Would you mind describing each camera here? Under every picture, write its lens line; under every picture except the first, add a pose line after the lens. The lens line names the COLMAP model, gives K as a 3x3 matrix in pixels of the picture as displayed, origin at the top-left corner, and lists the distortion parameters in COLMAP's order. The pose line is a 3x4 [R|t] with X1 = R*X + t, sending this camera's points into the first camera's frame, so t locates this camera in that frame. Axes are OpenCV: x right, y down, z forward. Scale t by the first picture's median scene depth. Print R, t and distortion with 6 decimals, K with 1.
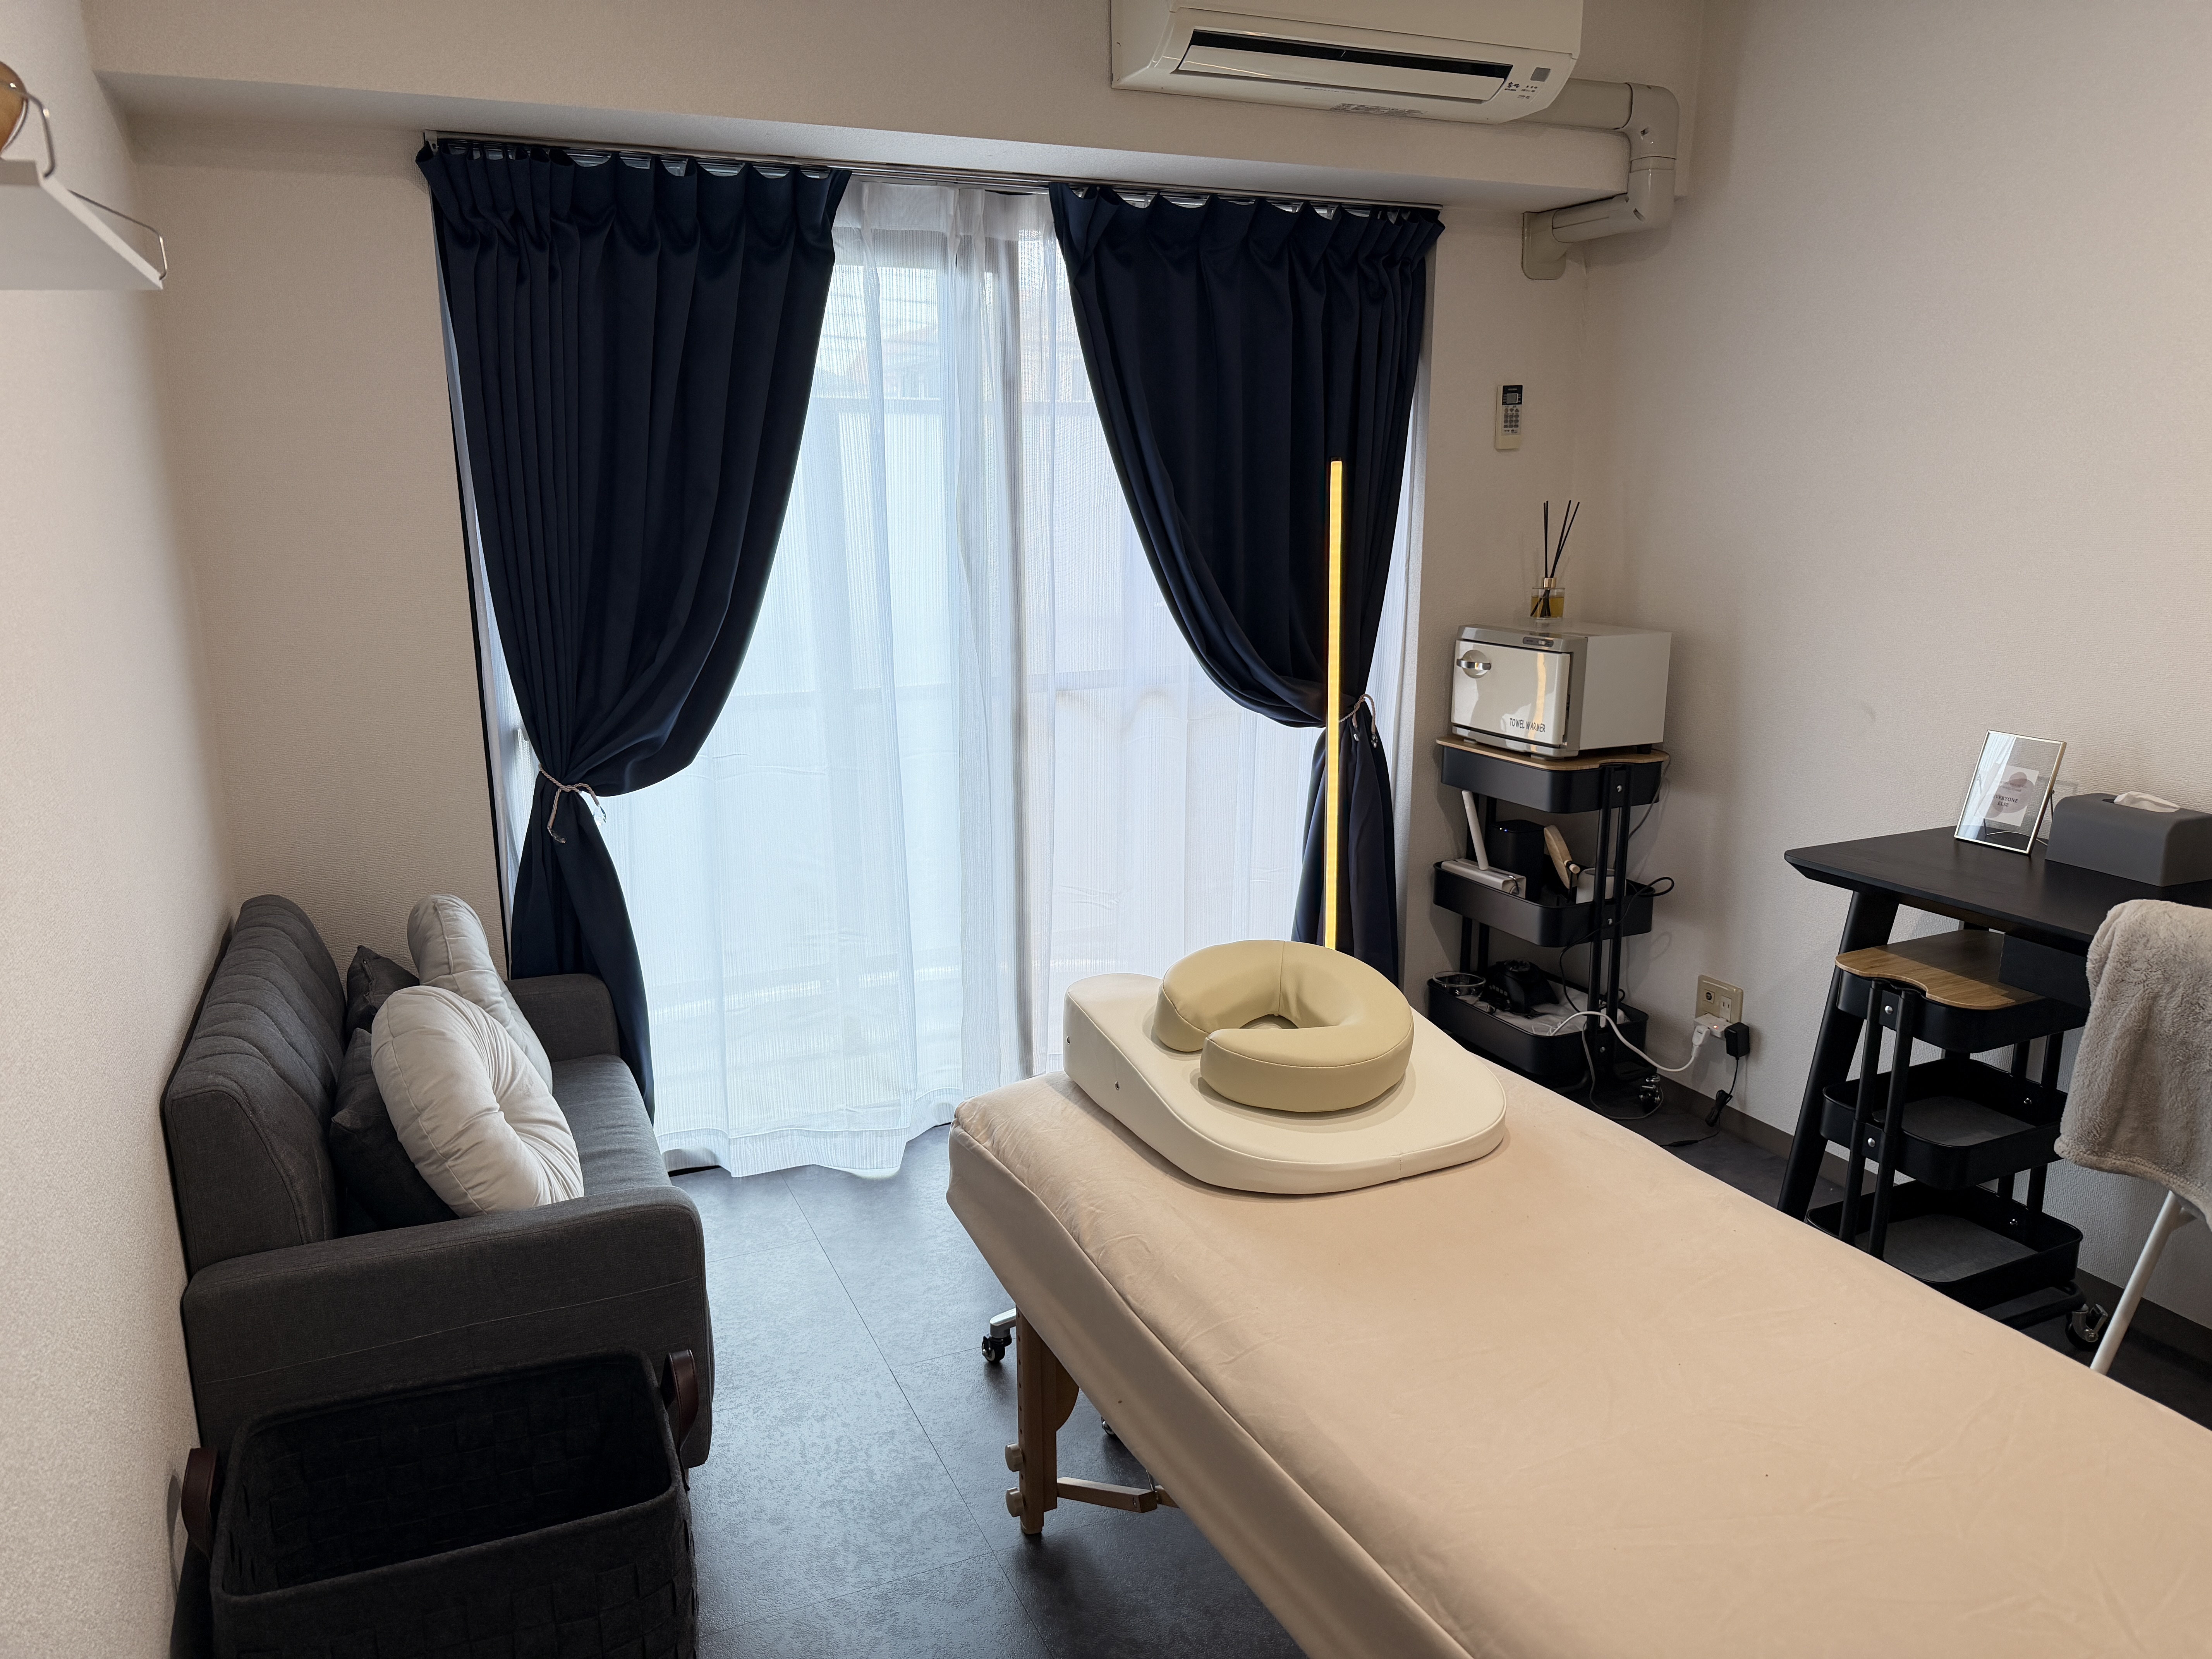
lens RADIAL K [[1537.1, 0, 1107.7], [0, 1537.1, 837.0], [0, 0, 1]] dist [0.025416, 0.001541]
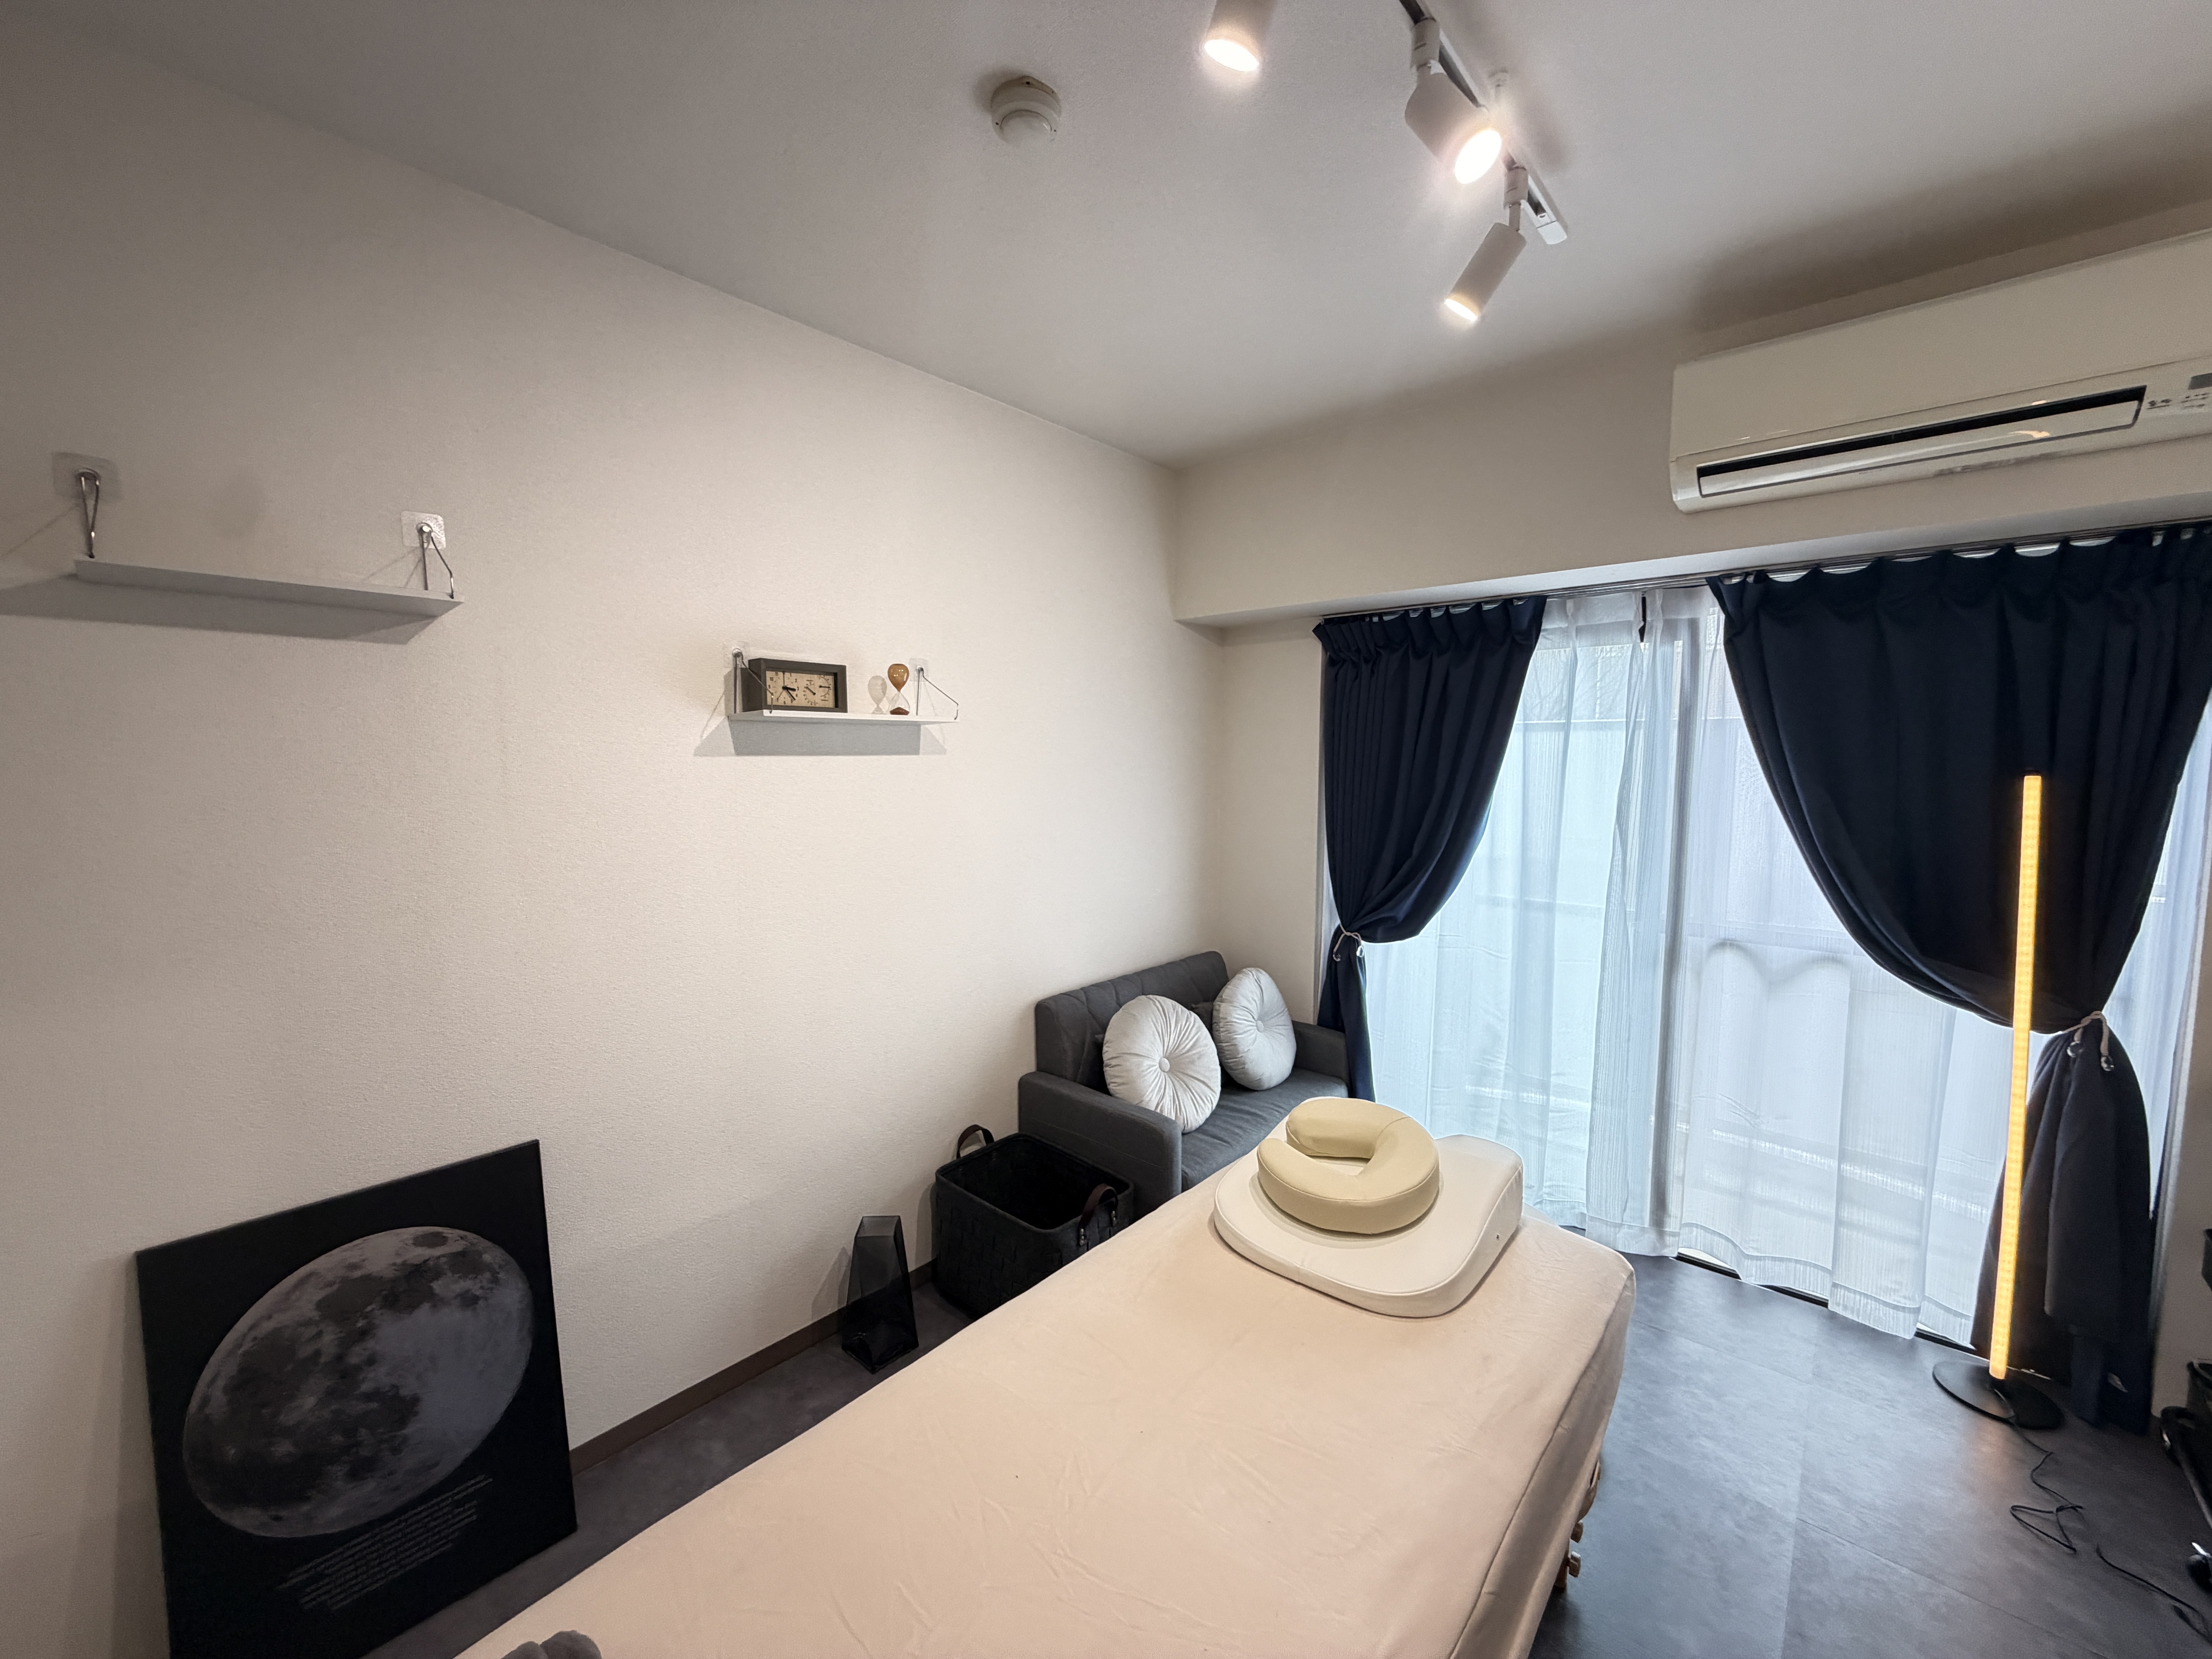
lens RADIAL K [[881.3, 0, 1109.1], [0, 881.3, 827.3], [0, 0, 1]] dist [-0.001996, 0.000008]
pose [[0.419236, 0.082271, -0.904142, 0.479125], [-0.218631, 0.975726, -0.012591, -0.079838], [0.881159, 0.202952, 0.427047, 0.243138]]
